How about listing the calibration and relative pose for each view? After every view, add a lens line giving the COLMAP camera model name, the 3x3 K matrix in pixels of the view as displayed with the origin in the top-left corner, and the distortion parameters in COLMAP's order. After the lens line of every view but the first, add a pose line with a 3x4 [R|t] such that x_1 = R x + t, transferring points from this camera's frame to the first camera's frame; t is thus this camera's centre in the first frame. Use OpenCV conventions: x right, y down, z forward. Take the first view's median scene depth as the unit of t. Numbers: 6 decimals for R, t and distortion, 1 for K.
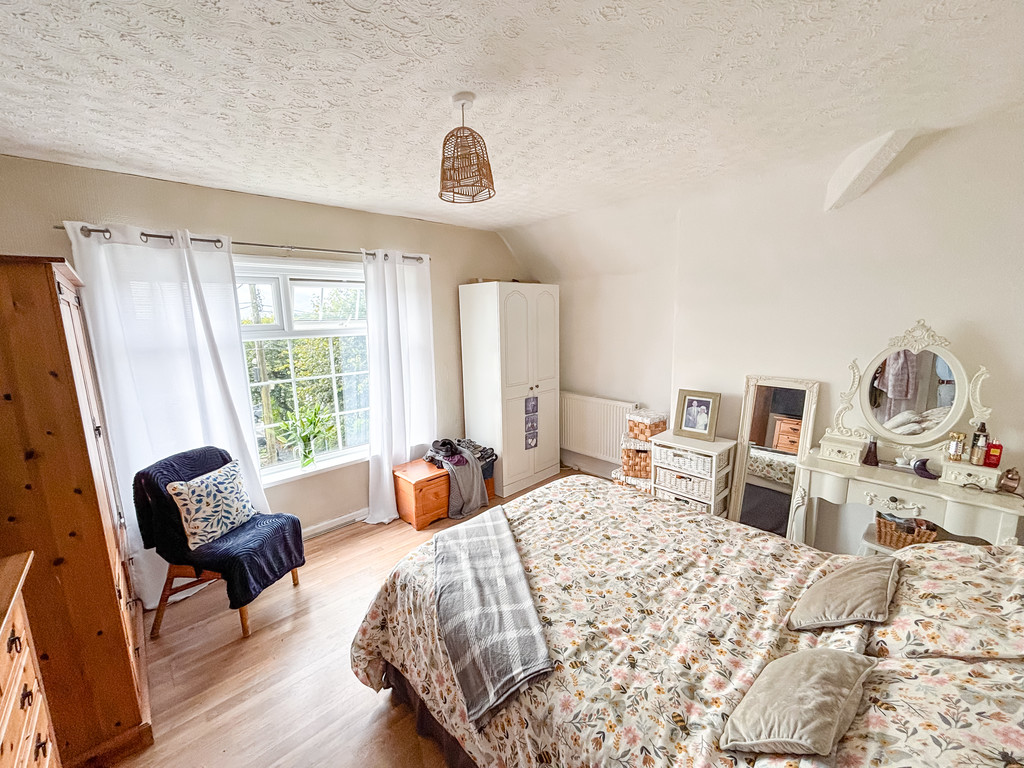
lens RADIAL K [[413.8, 0, 511.8], [0, 413.8, 383.7], [0, 0, 1]] dist [0.007470, -0.002492]
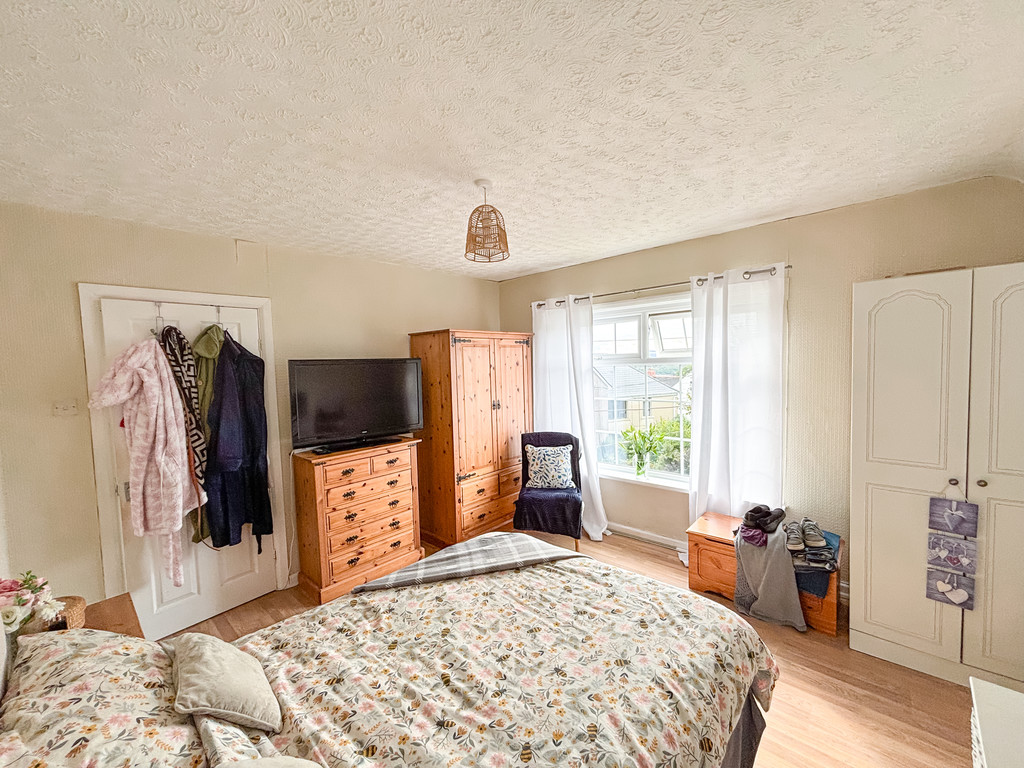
lens RADIAL K [[413.8, 0, 511.5], [0, 413.8, 382.7], [0, 0, 1]] dist [0.007470, -0.002492]
pose [[0.069176, 0.075627, -0.994734, 0.903094], [-0.130007, 0.989302, 0.066173, -0.127564], [0.989097, 0.124745, 0.078268, 0.784131]]
